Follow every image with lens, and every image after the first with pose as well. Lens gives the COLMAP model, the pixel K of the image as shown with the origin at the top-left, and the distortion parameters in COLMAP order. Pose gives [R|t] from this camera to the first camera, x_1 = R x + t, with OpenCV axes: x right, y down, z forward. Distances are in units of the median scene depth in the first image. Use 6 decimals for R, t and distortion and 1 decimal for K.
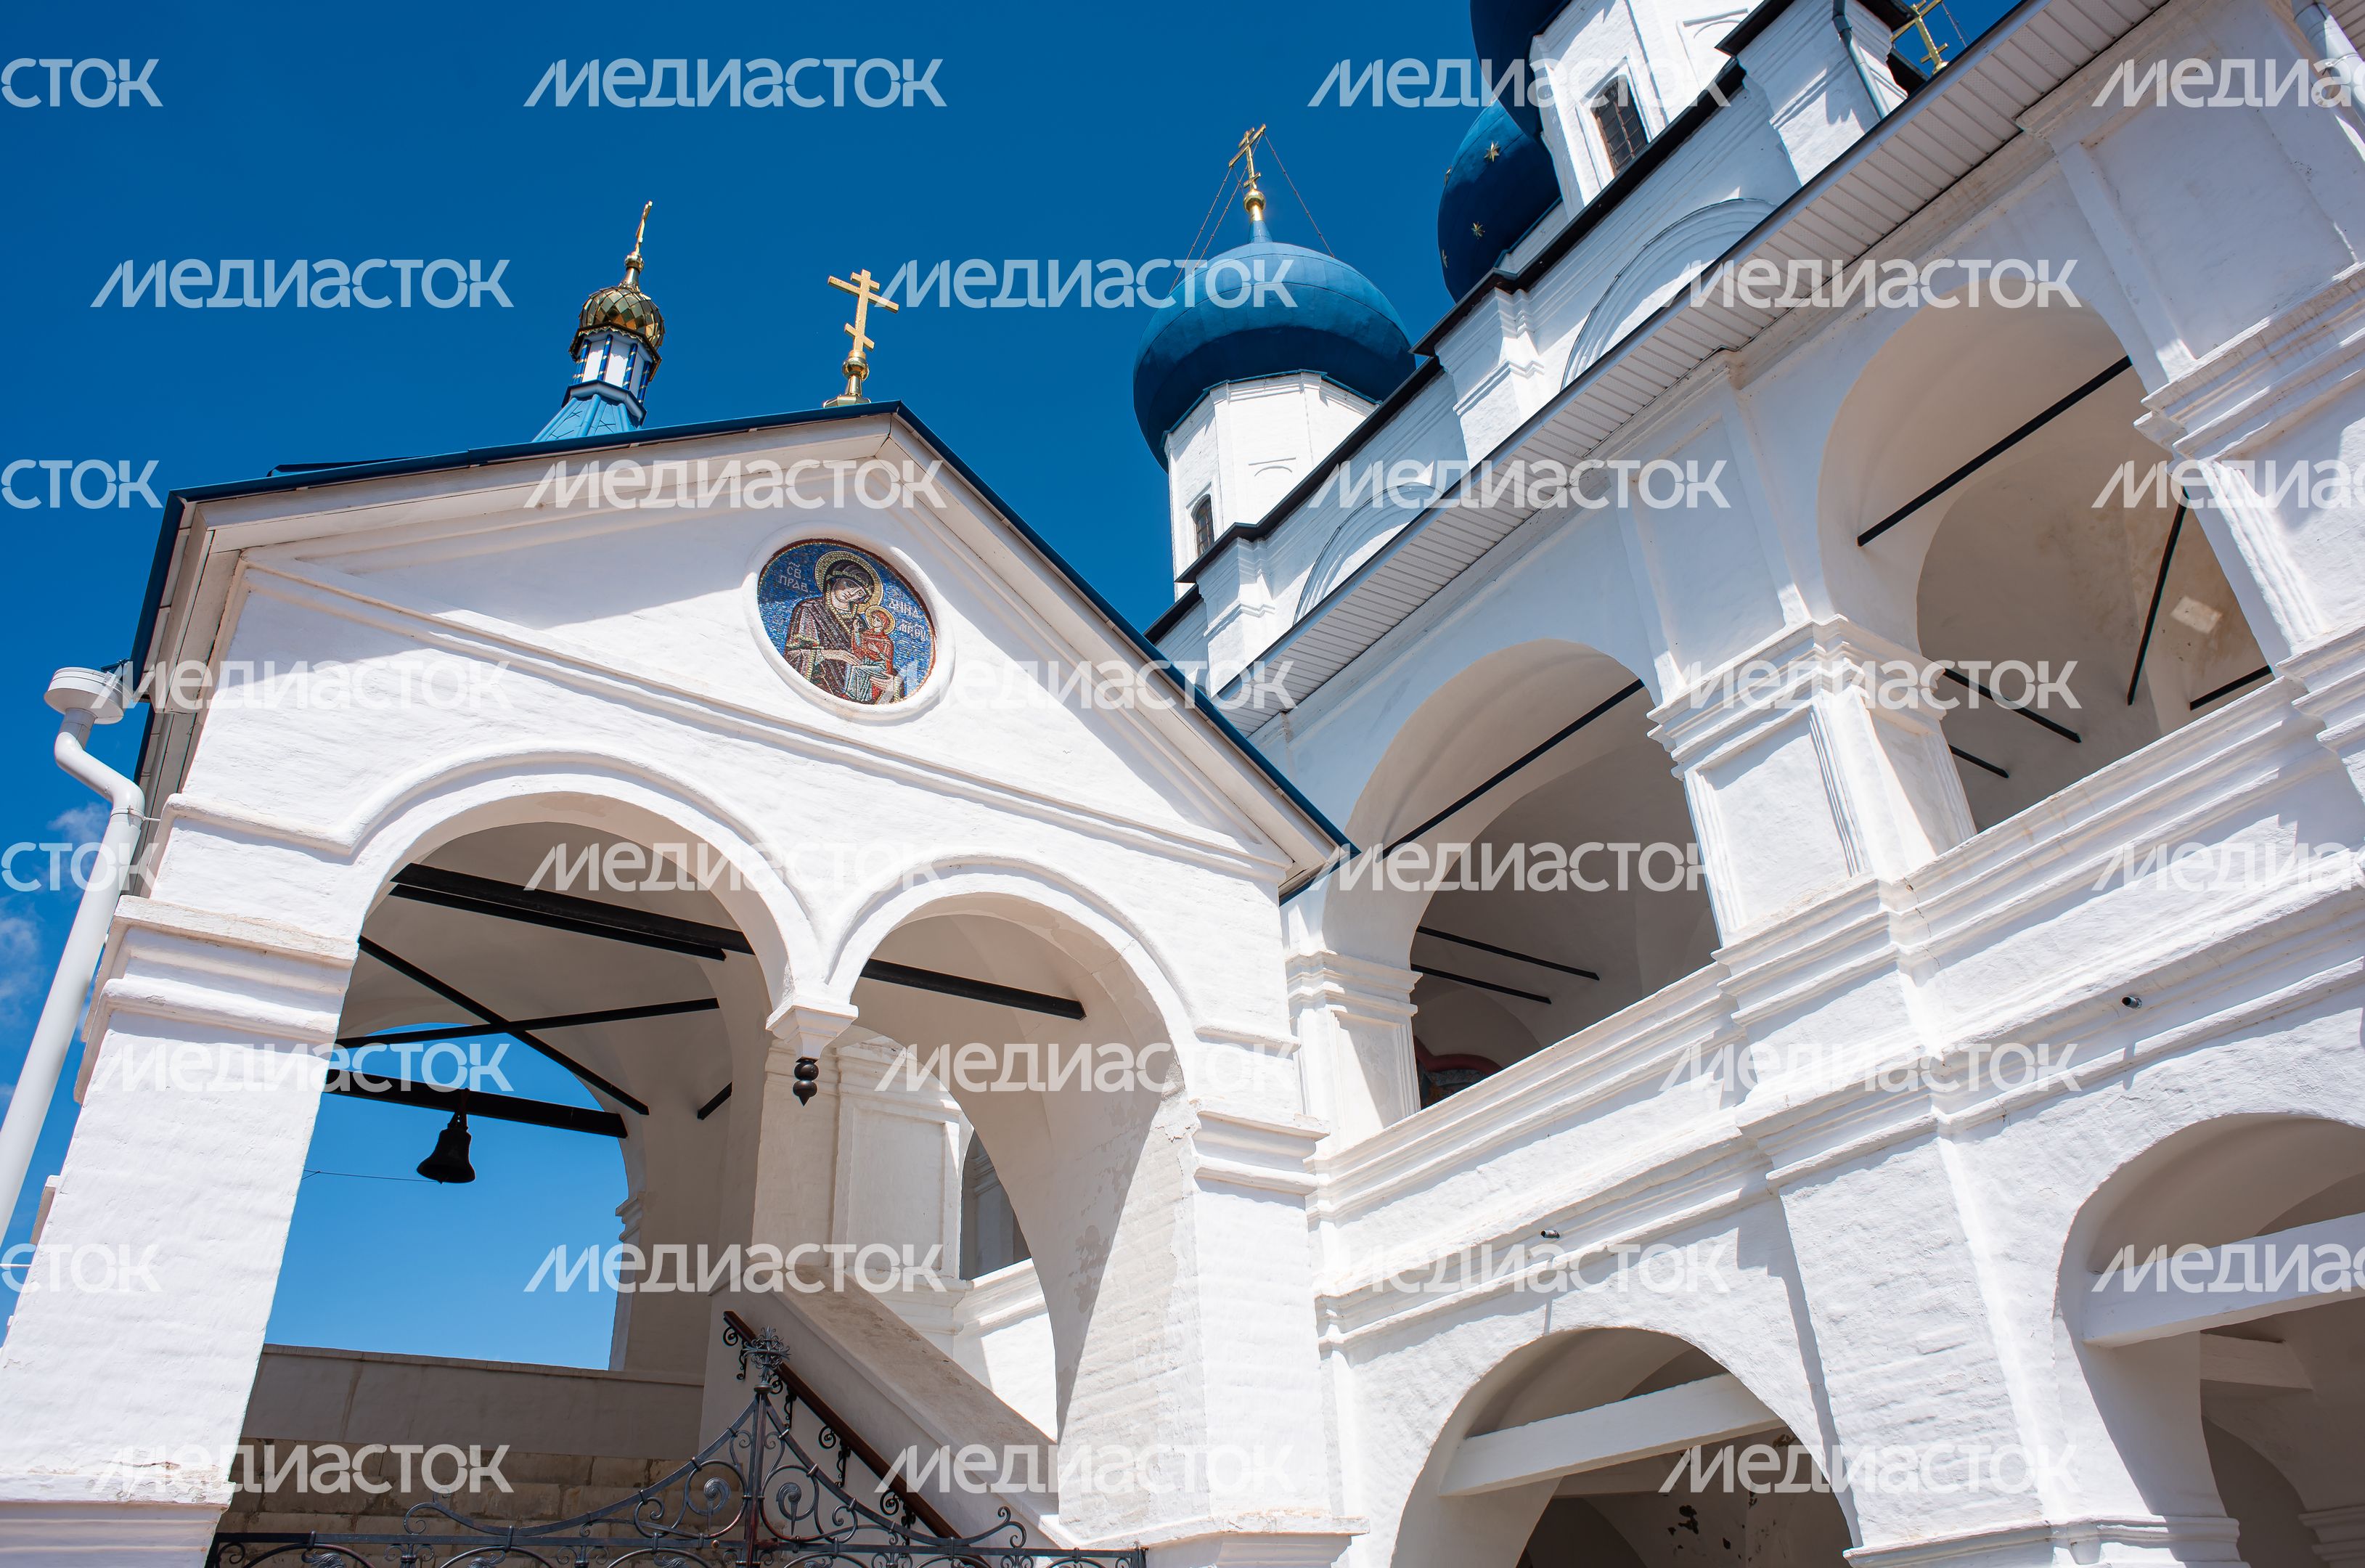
lens RADIAL K [[1623.7, 0, 1182.5], [0, 1623.7, 784.0], [0, 0, 1]] dist [0.002050, -0.002271]
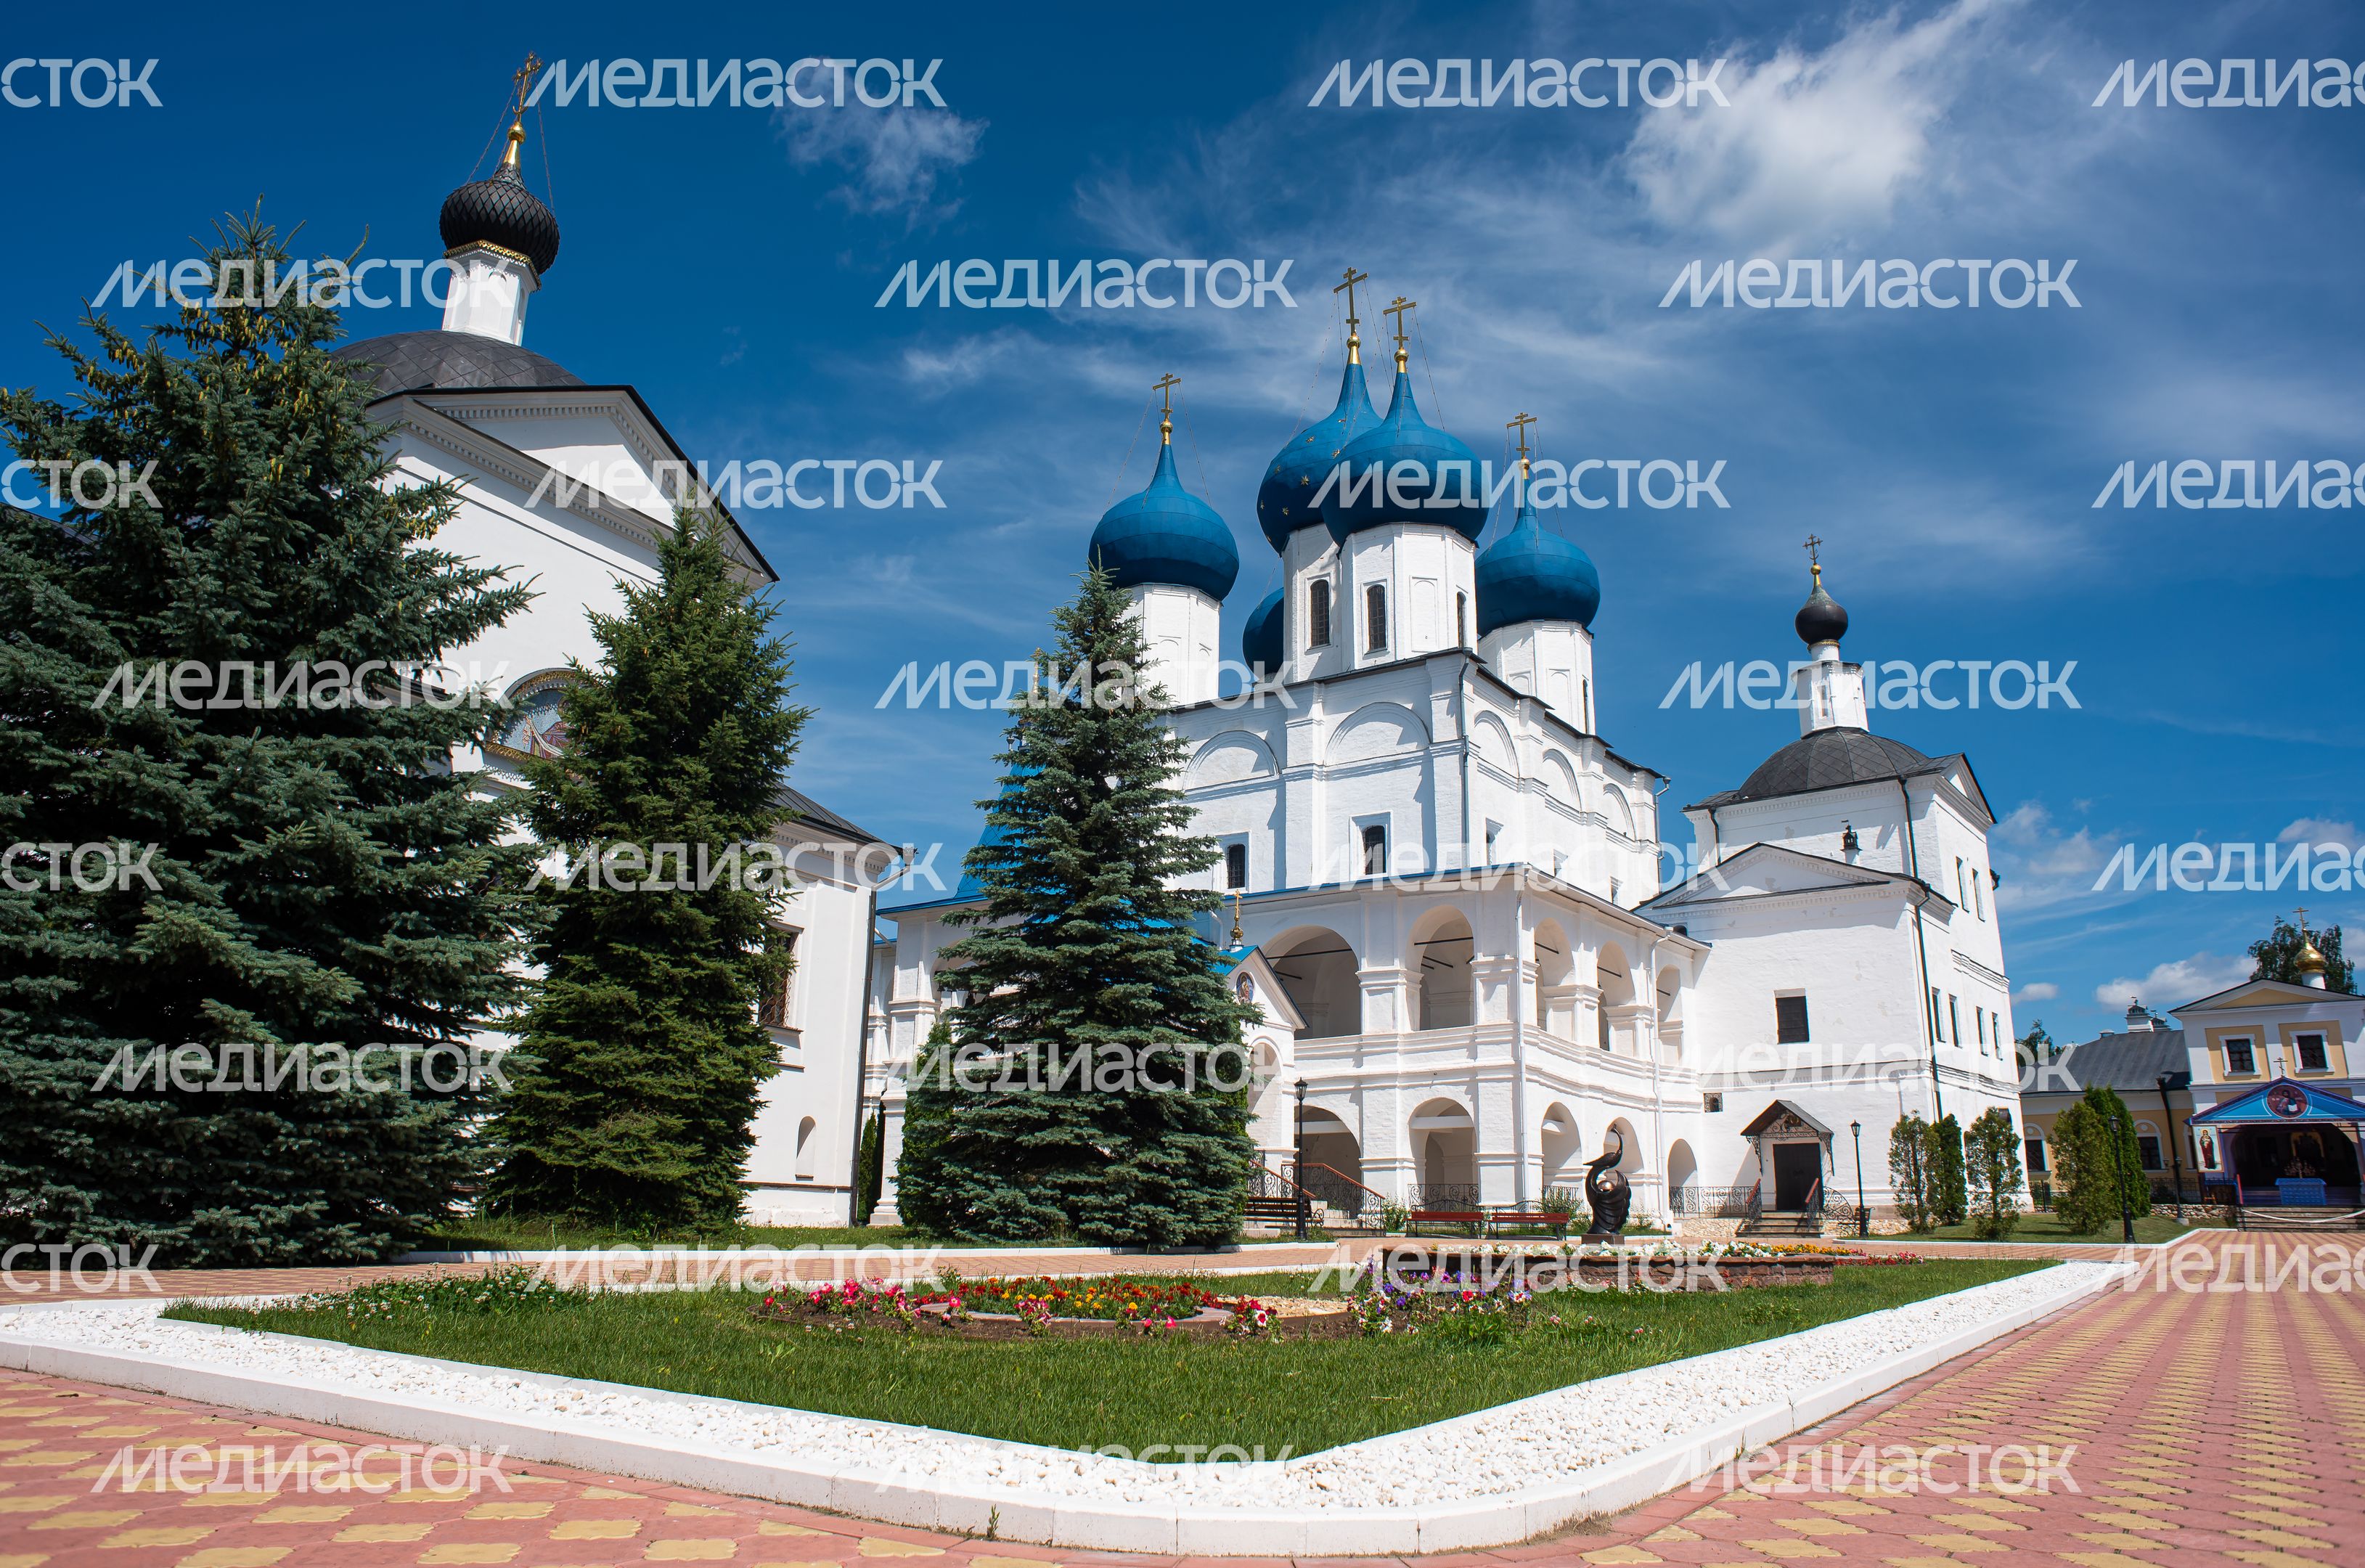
lens RADIAL K [[1623.7, 0, 1182.5], [0, 1623.7, 784.0], [0, 0, 1]] dist [0.002050, -0.002271]
pose [[0.923911, 0.150880, 0.351601, -1.932562], [-0.240901, 0.943337, 0.228216, -1.556511], [-0.297245, -0.295552, 0.907907, -2.910030]]
